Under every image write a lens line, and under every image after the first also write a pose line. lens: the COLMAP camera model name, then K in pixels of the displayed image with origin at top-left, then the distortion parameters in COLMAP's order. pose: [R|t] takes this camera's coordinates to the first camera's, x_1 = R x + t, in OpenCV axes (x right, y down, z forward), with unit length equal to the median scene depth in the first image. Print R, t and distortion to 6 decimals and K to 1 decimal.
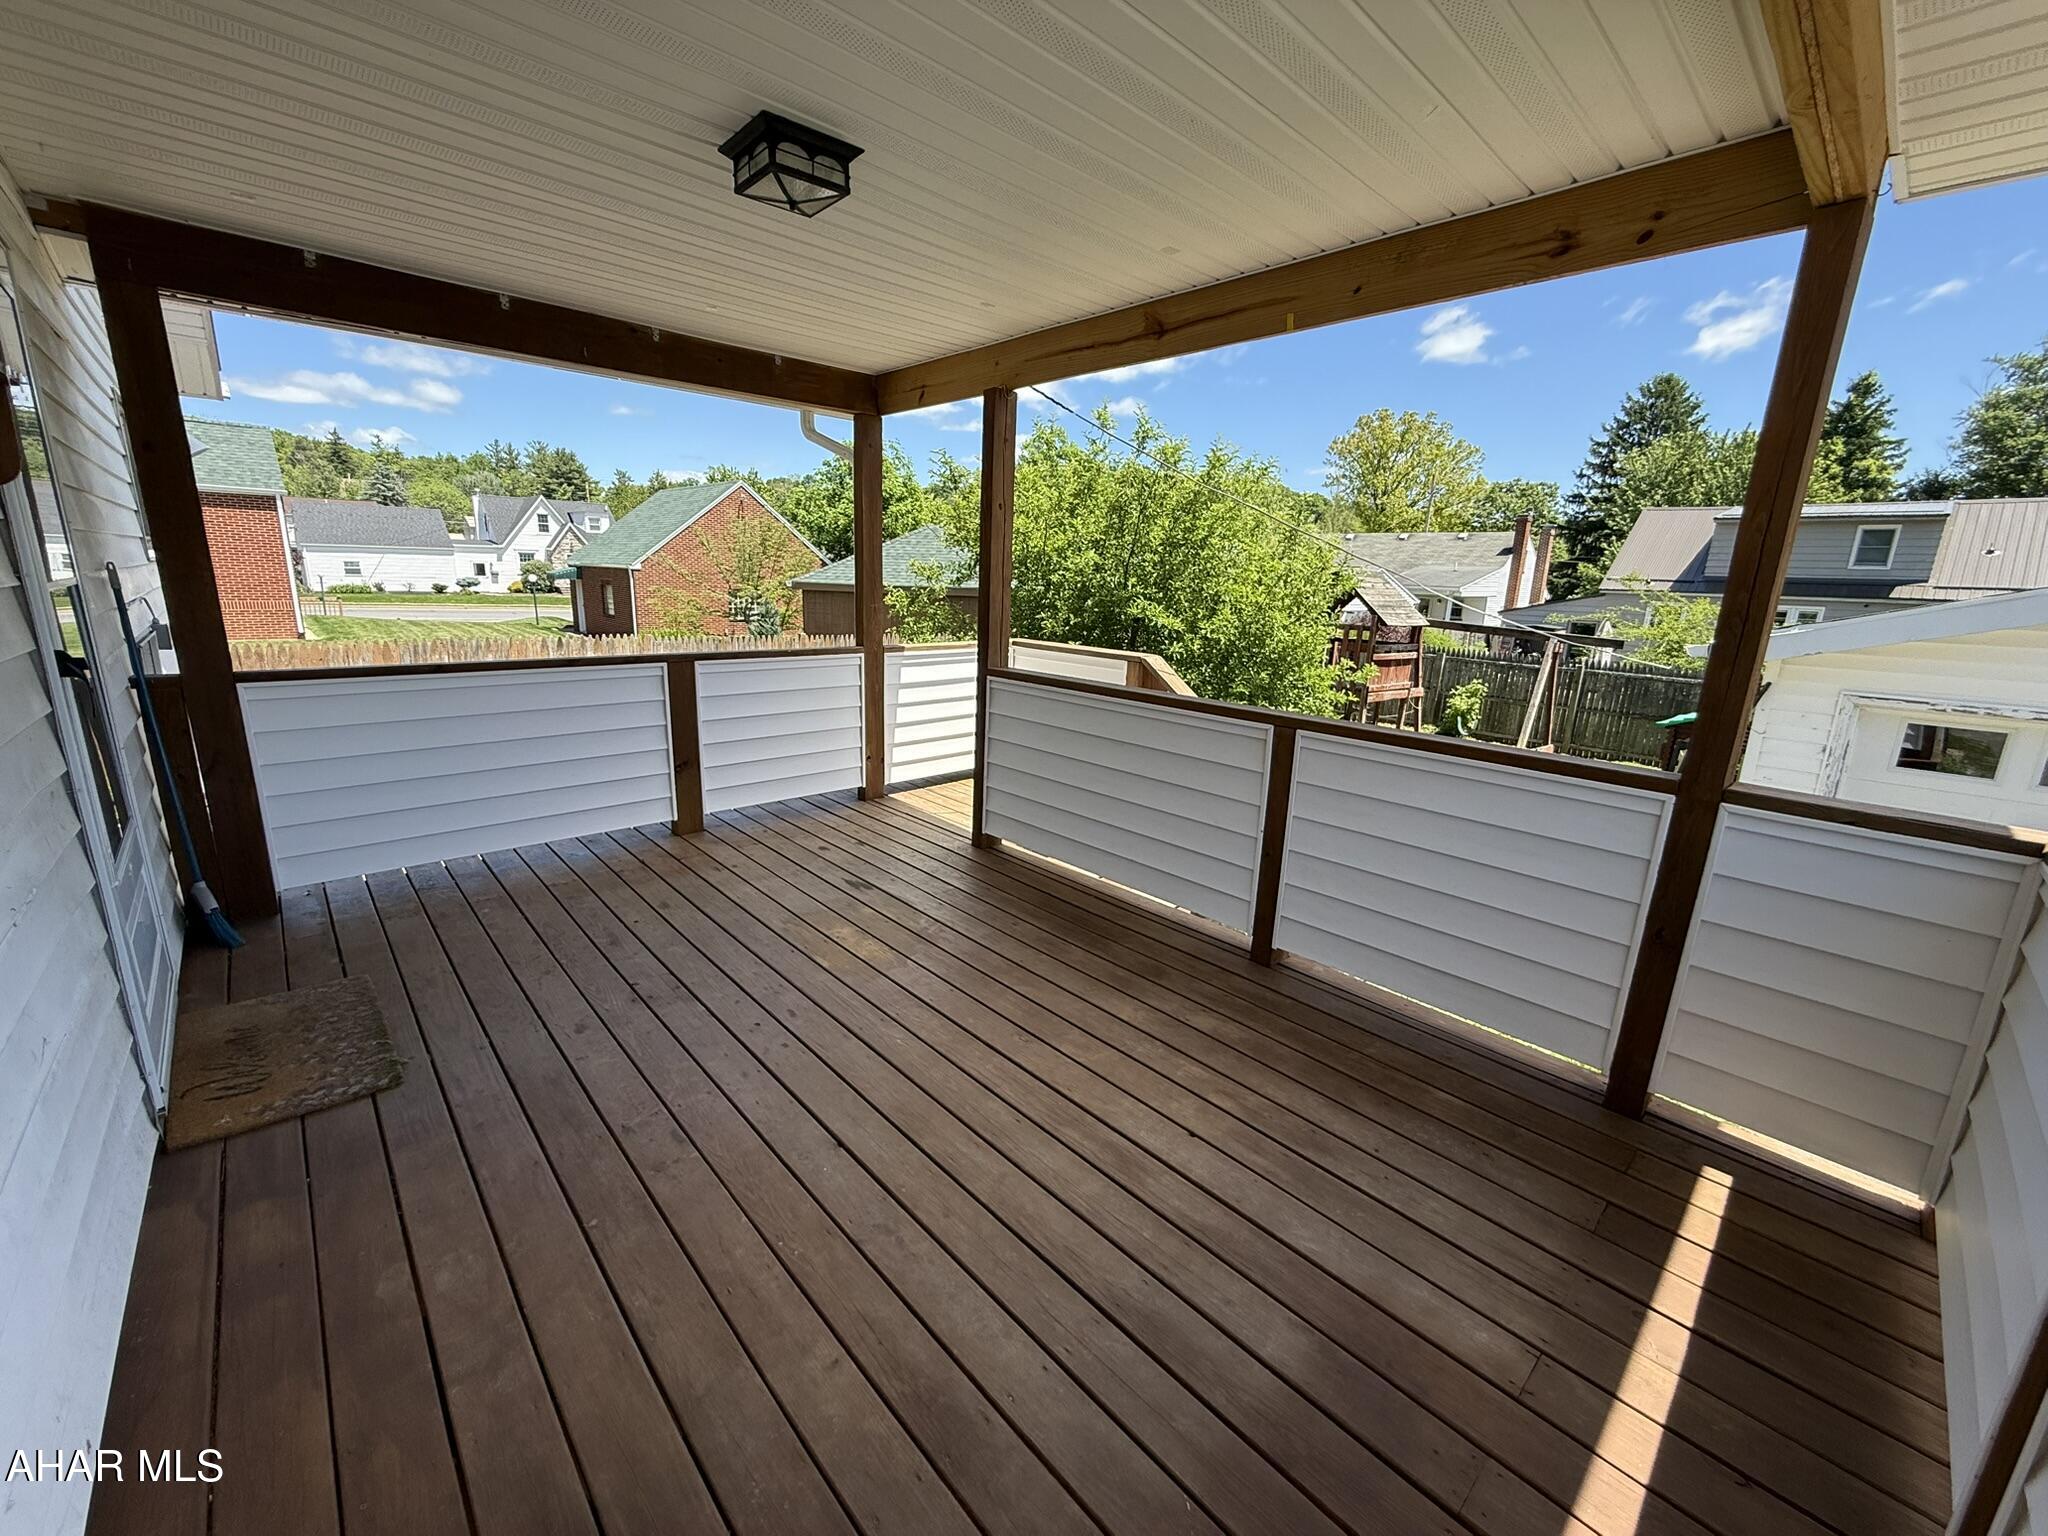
lens RADIAL K [[815.2, 0, 1021.6], [0, 815.2, 772.9], [0, 0, 1]] dist [-0.000967, -0.000072]
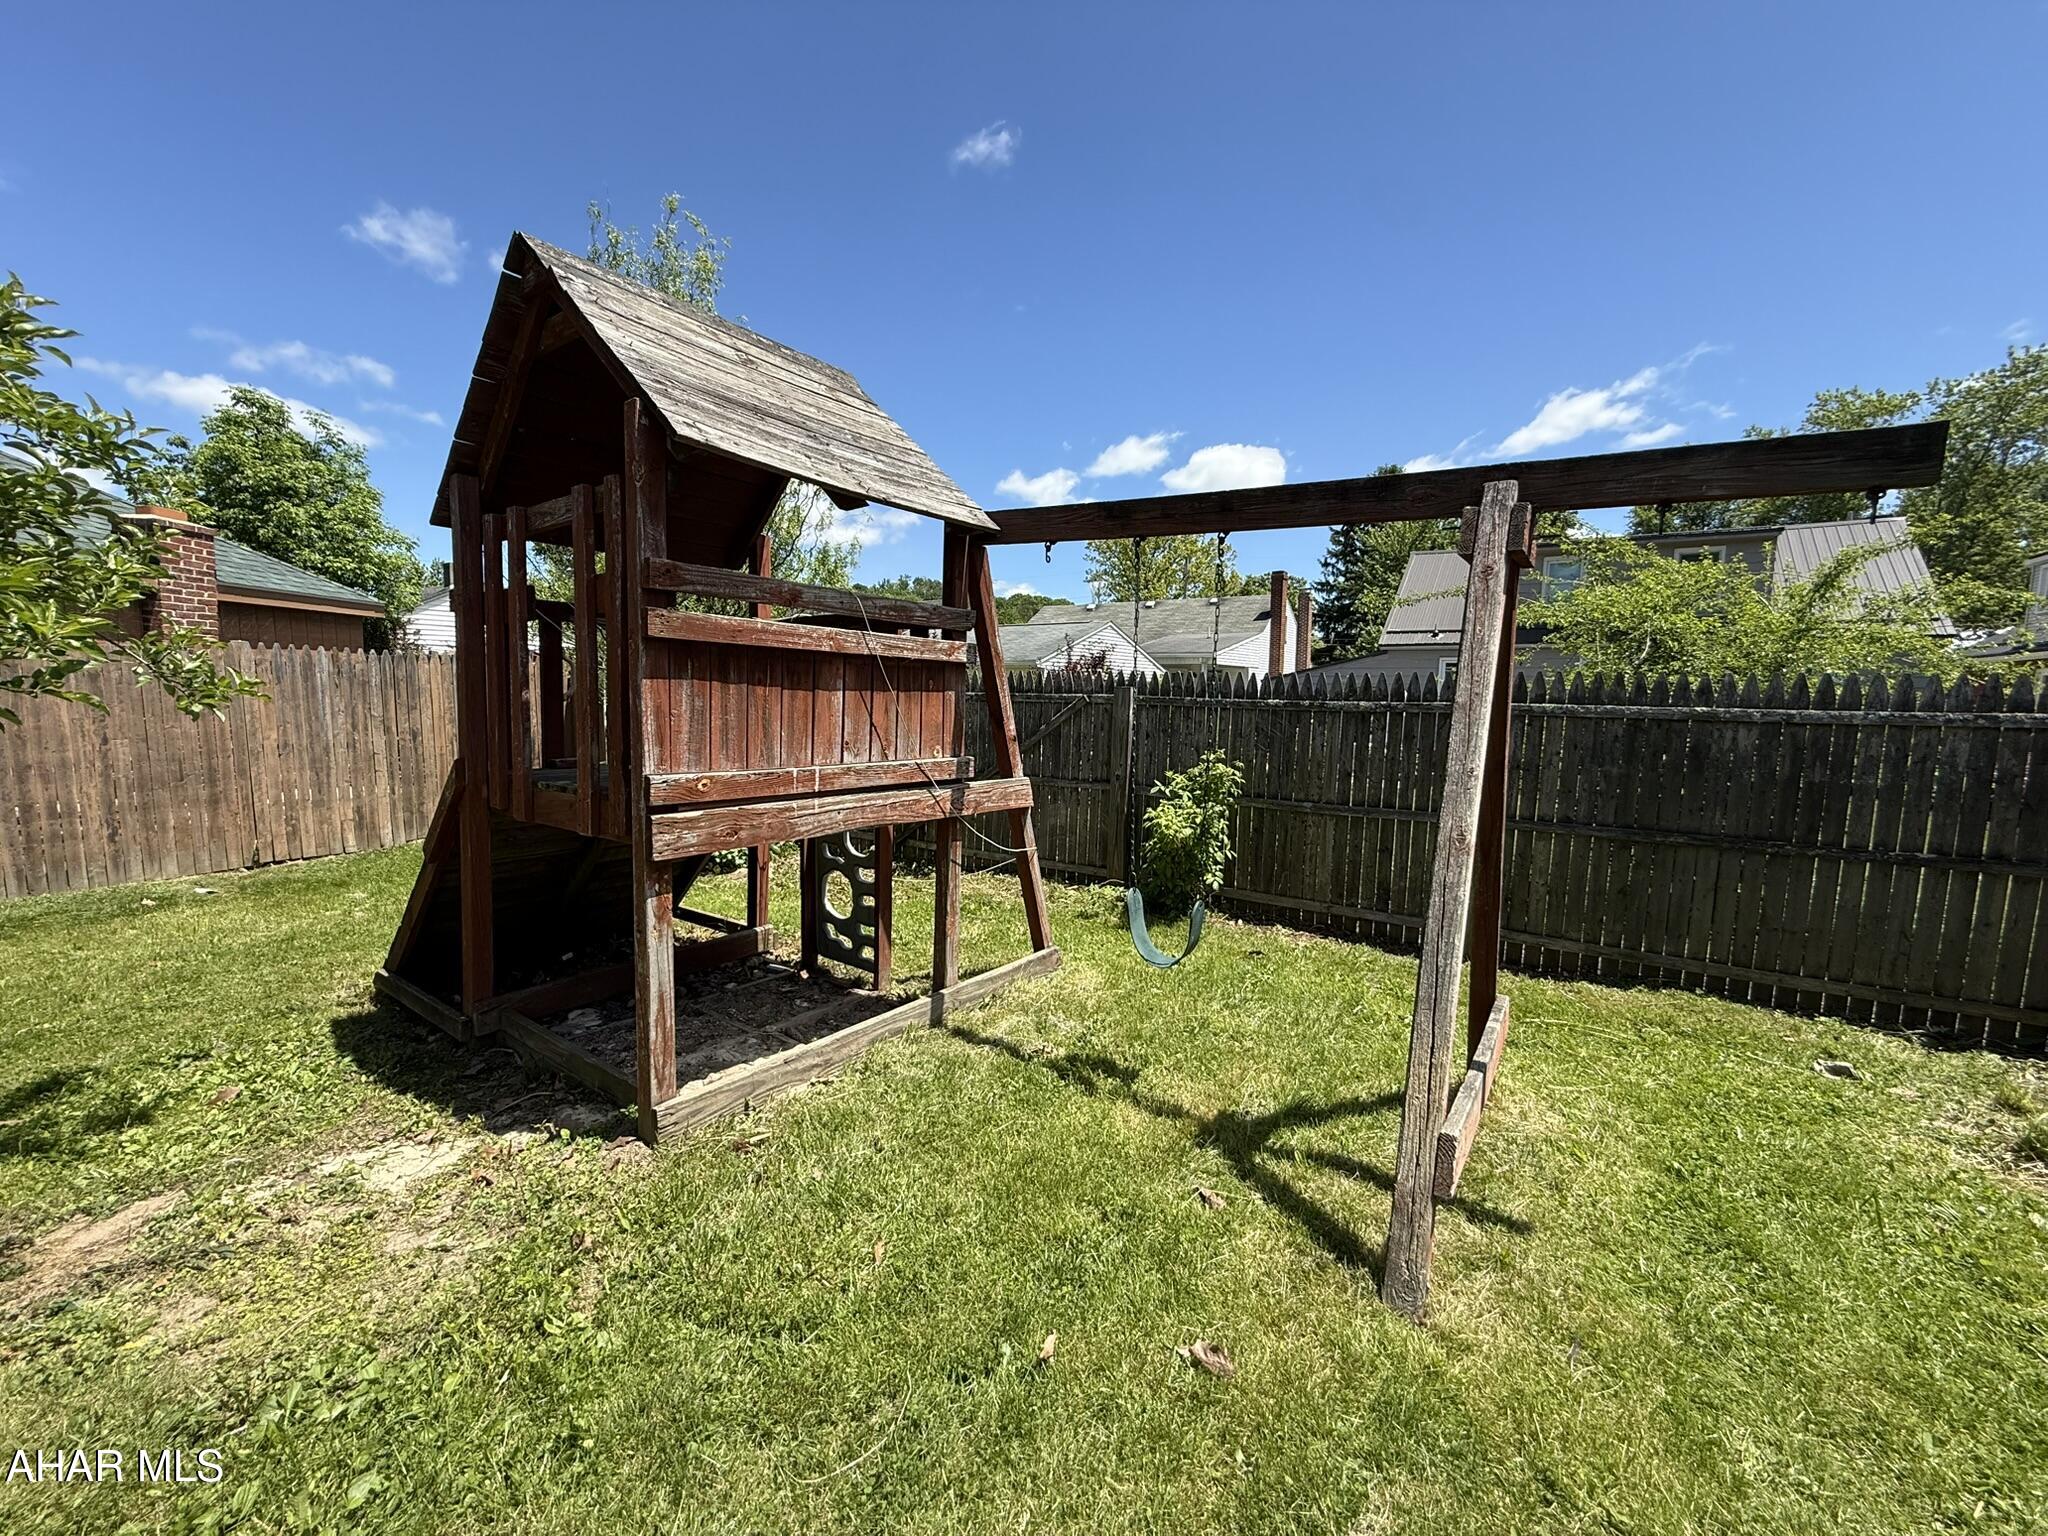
lens RADIAL K [[815.2, 0, 1020.7], [0, 815.2, 769.7], [0, 0, 1]] dist [-0.000967, -0.000072]
pose [[0.973507, -0.035010, 0.225959, 0.167365], [0.066016, 0.989161, -0.131160, -0.027585], [-0.218918, 0.142602, 0.965267, 0.285664]]
